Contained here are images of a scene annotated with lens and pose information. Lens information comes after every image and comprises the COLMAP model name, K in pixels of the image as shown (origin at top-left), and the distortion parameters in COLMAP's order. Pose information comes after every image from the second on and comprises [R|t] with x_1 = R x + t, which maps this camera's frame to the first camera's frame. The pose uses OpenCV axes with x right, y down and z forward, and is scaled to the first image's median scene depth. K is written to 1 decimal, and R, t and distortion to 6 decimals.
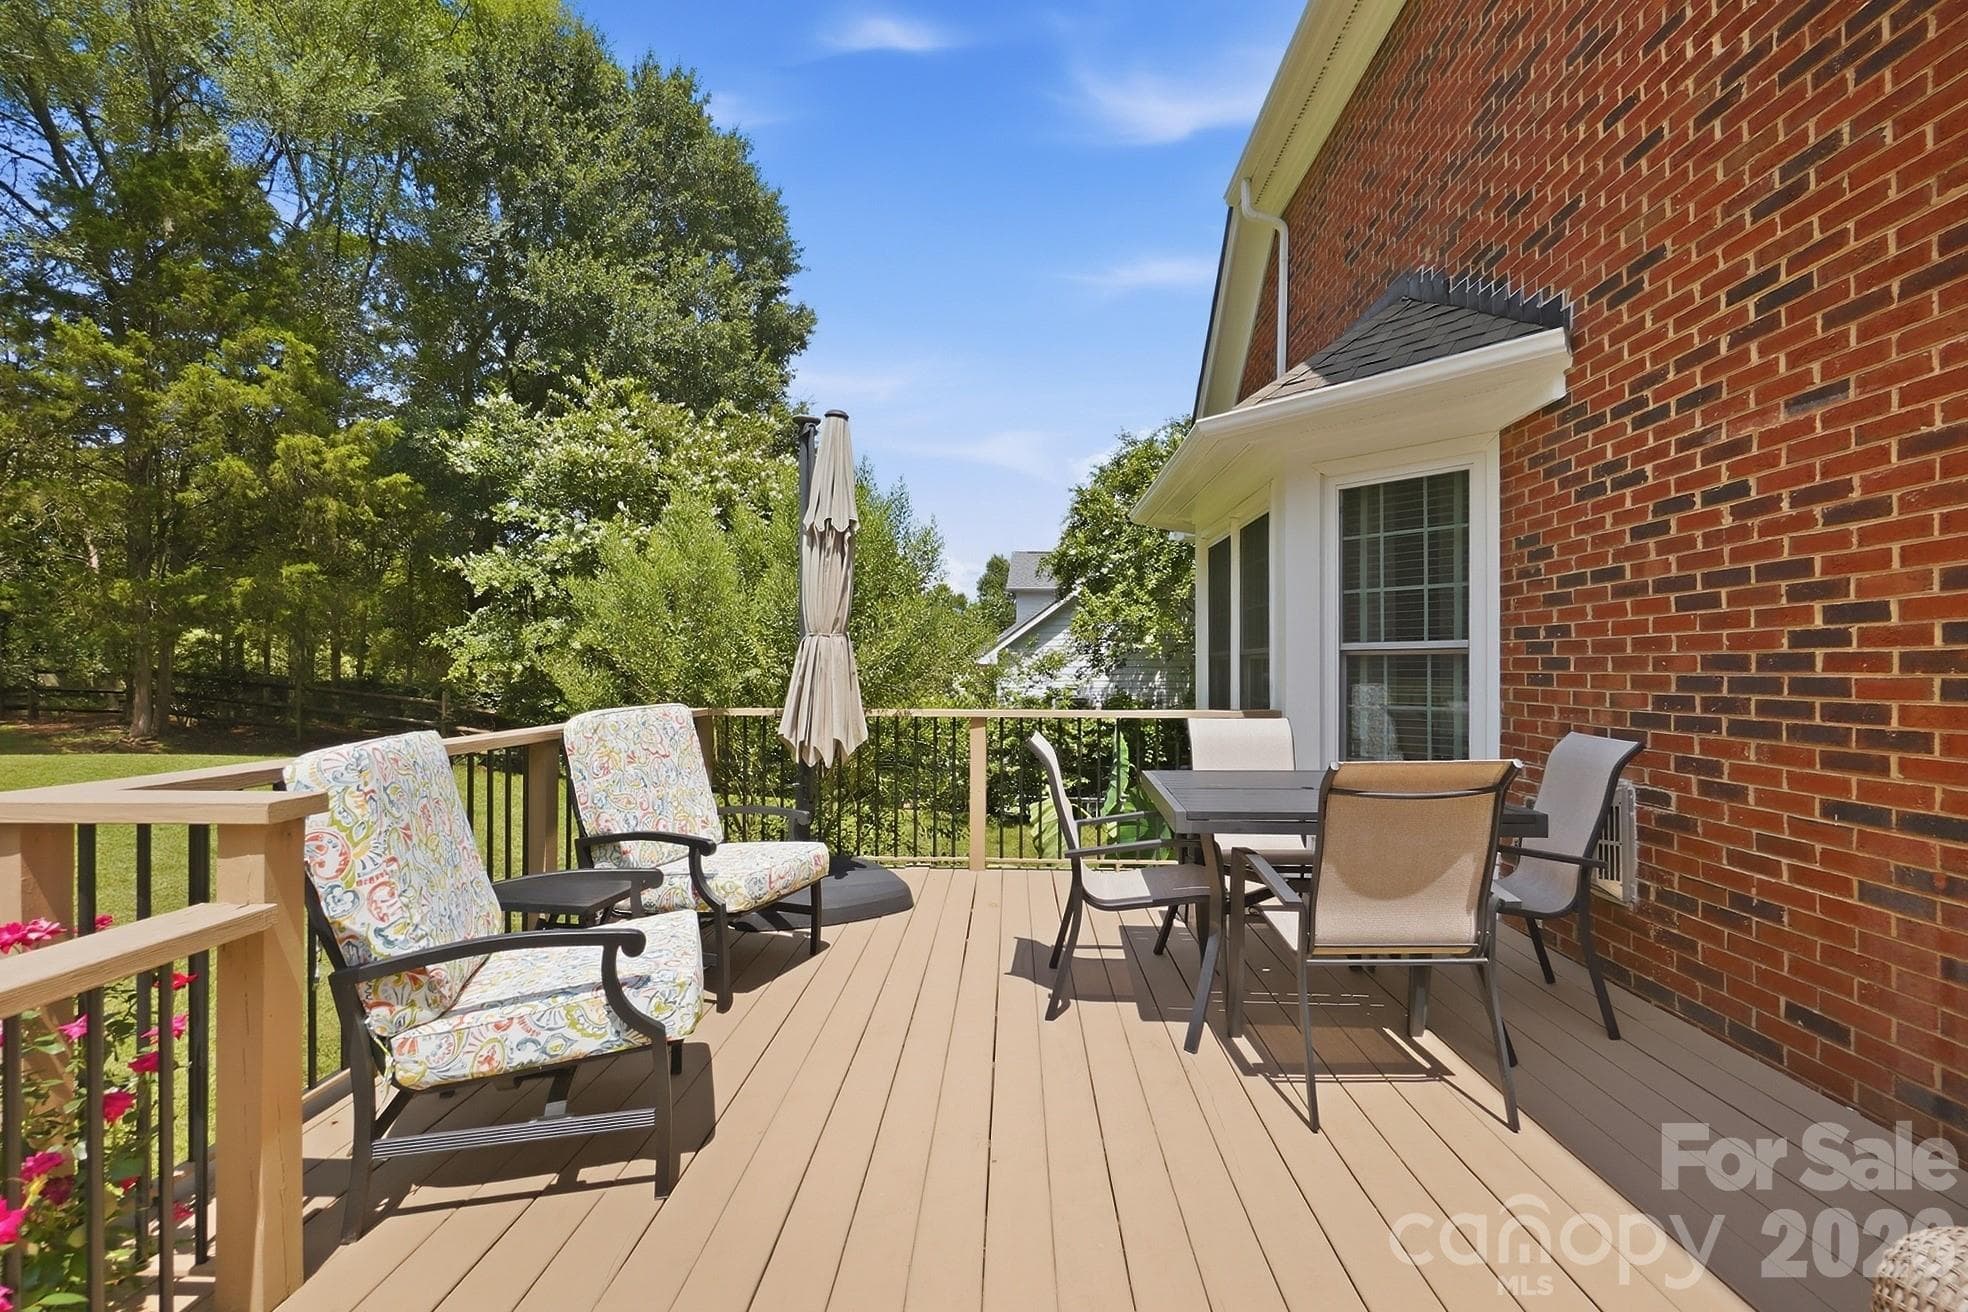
lens RADIAL K [[881.8, 0, 982.0], [0, 881.8, 660.4], [0, 0, 1]] dist [-0.001967, -0.000414]
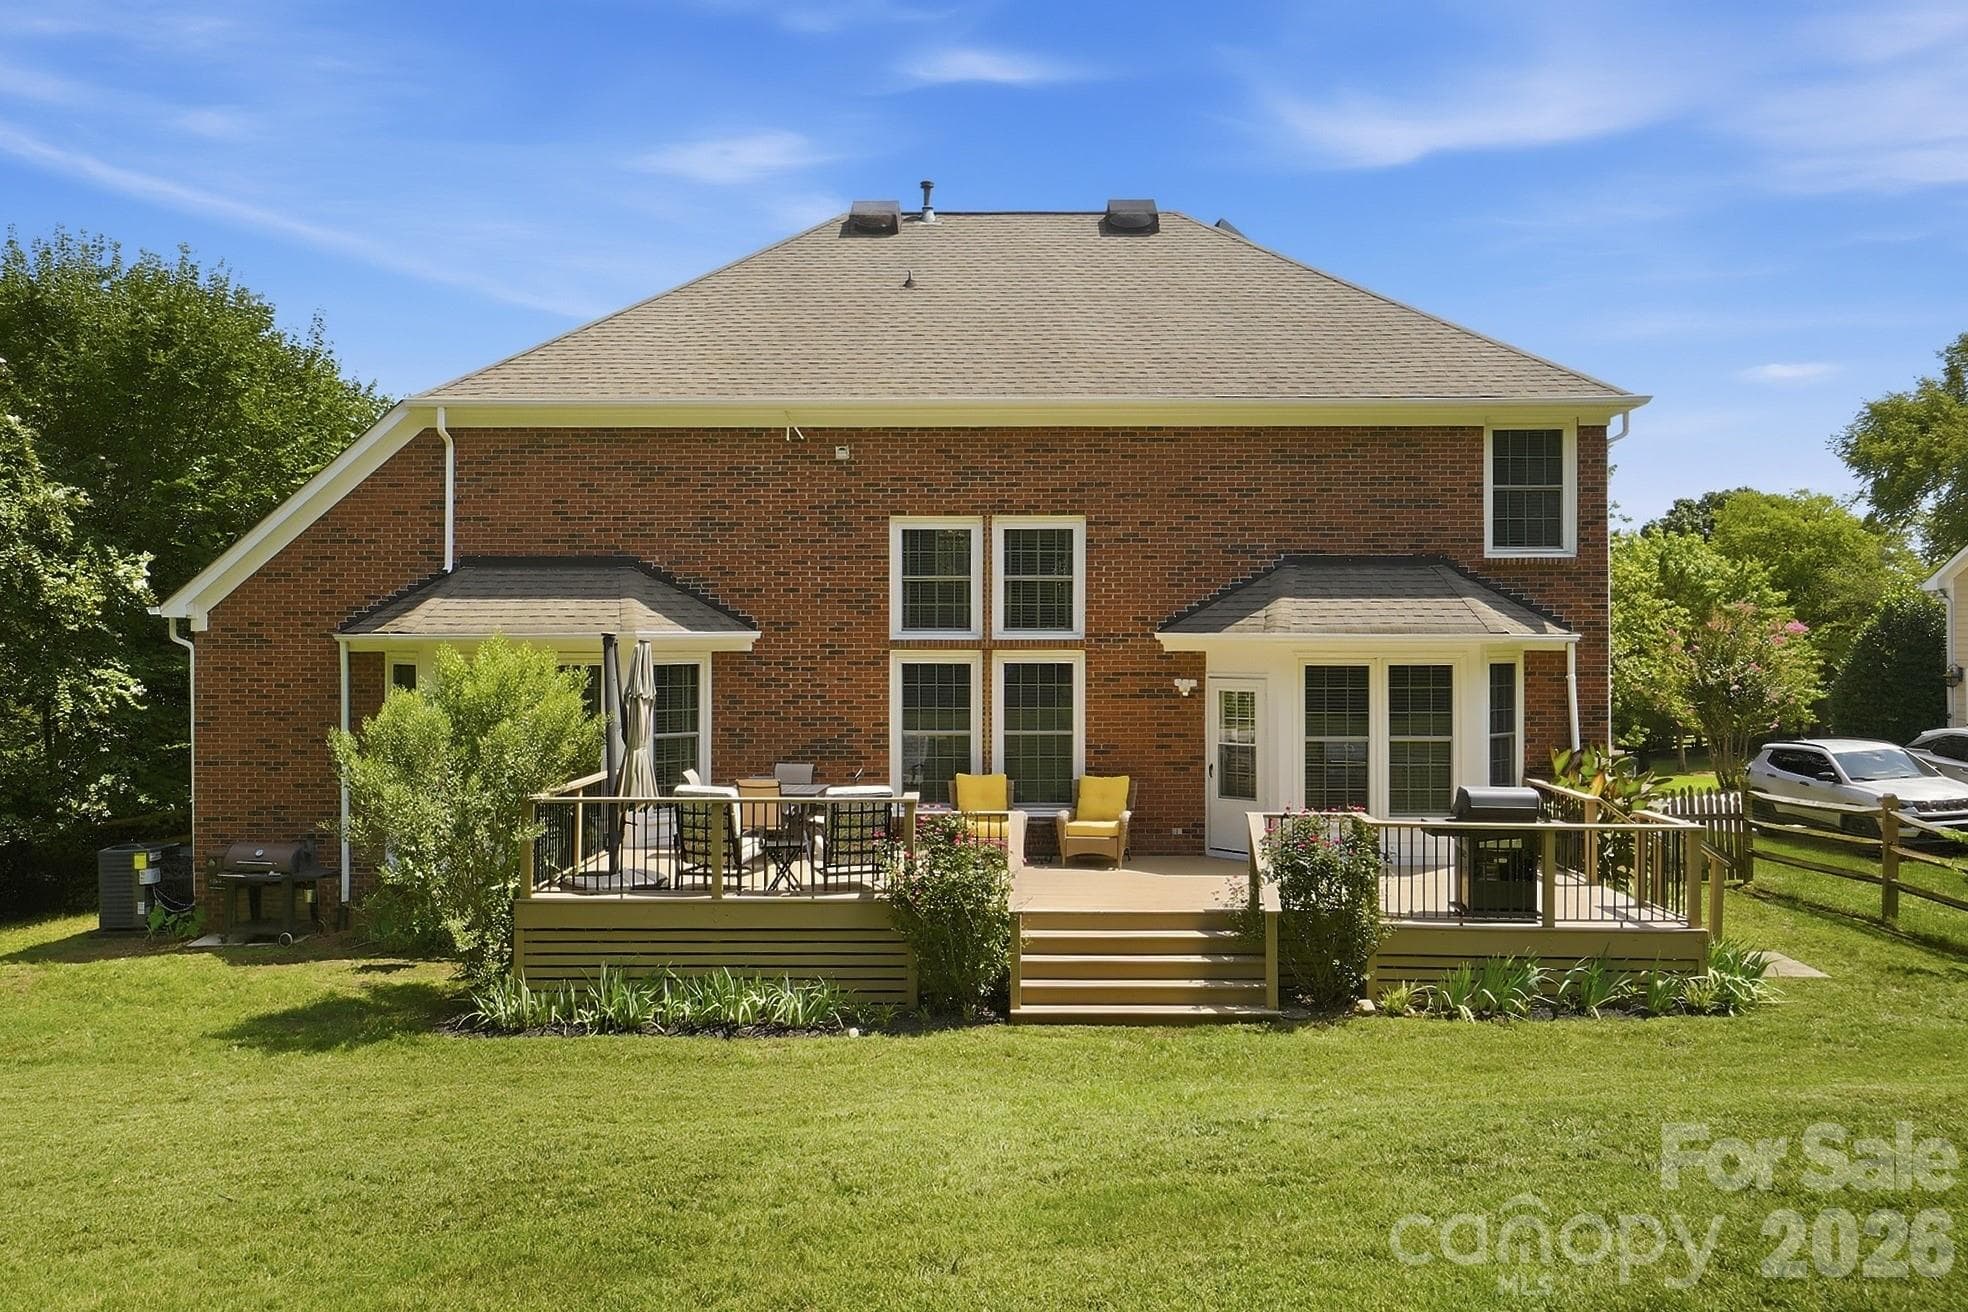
lens RADIAL K [[1481.7, 0, 984.0], [0, 1481.7, 656.0], [0, 0, 1]] dist [0.001350, 0.001923]
pose [[-0.034117, -0.001251, 0.999417, -1.232580], [-0.012743, 0.999918, 0.000817, -0.083551], [-0.999337, -0.012708, -0.034130, 0.105219]]
